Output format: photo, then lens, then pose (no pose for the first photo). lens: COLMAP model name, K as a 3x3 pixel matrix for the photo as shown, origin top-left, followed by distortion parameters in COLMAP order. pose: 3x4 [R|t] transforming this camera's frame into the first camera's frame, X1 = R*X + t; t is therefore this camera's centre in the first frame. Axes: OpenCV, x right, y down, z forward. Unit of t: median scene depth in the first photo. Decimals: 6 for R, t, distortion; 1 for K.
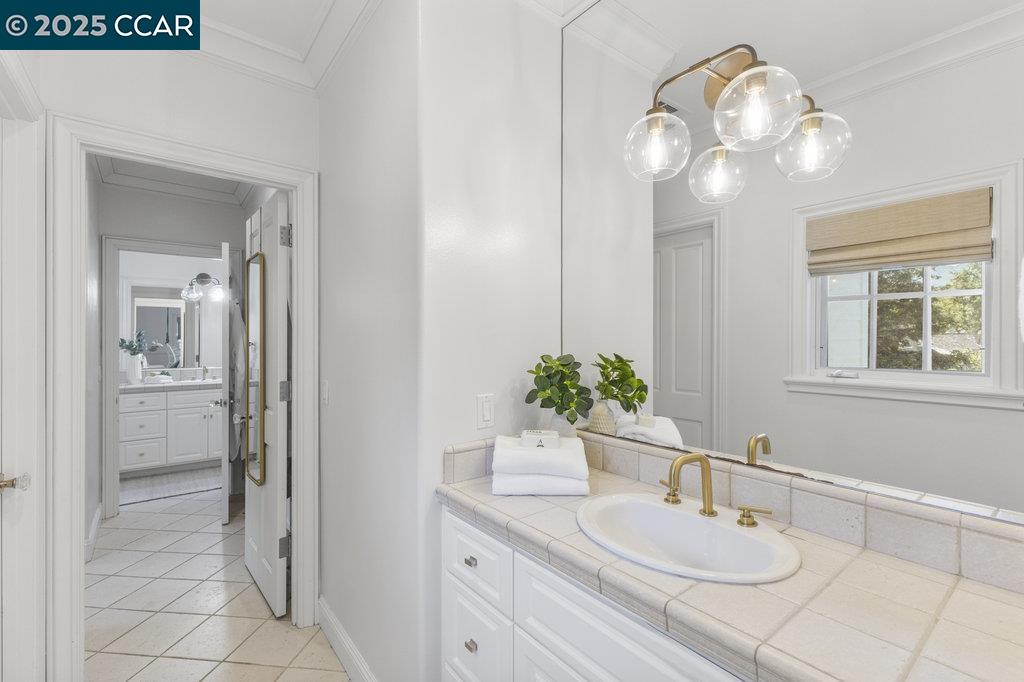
lens RADIAL K [[453.1, 0, 513.0], [0, 453.1, 340.4], [0, 0, 1]] dist [0.012327, -0.000272]
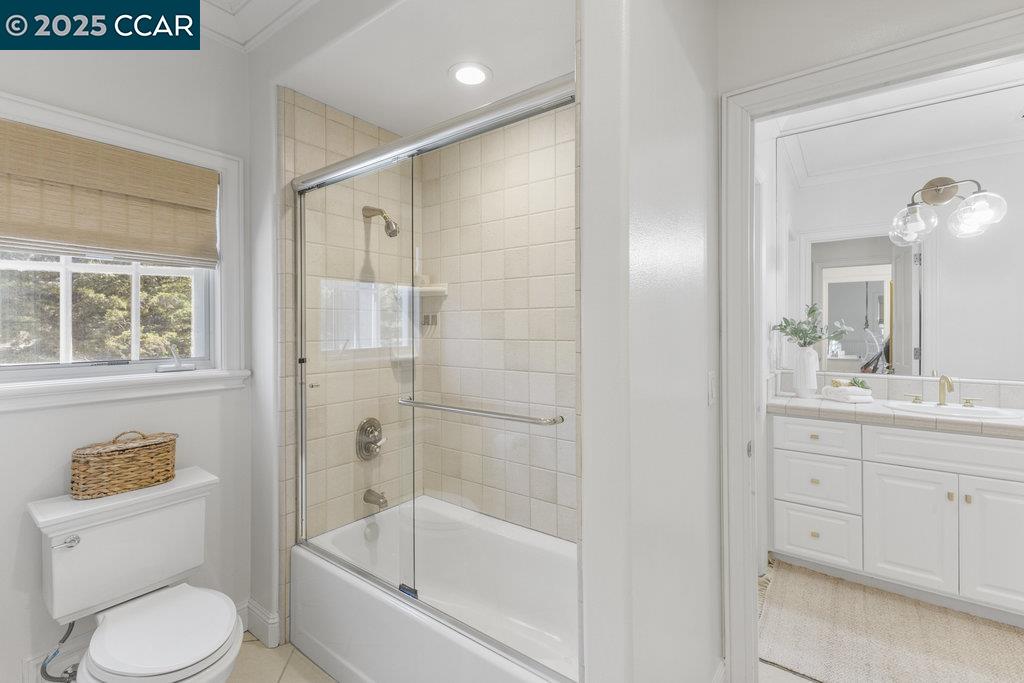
lens RADIAL K [[453.1, 0, 513.8], [0, 453.1, 330.3], [0, 0, 1]] dist [0.012327, -0.000272]
pose [[0.259264, 0.000584, -0.965806, -0.360029], [0.007060, 0.999972, 0.002500, 0.007120], [0.965781, -0.007467, 0.259252, 0.484366]]
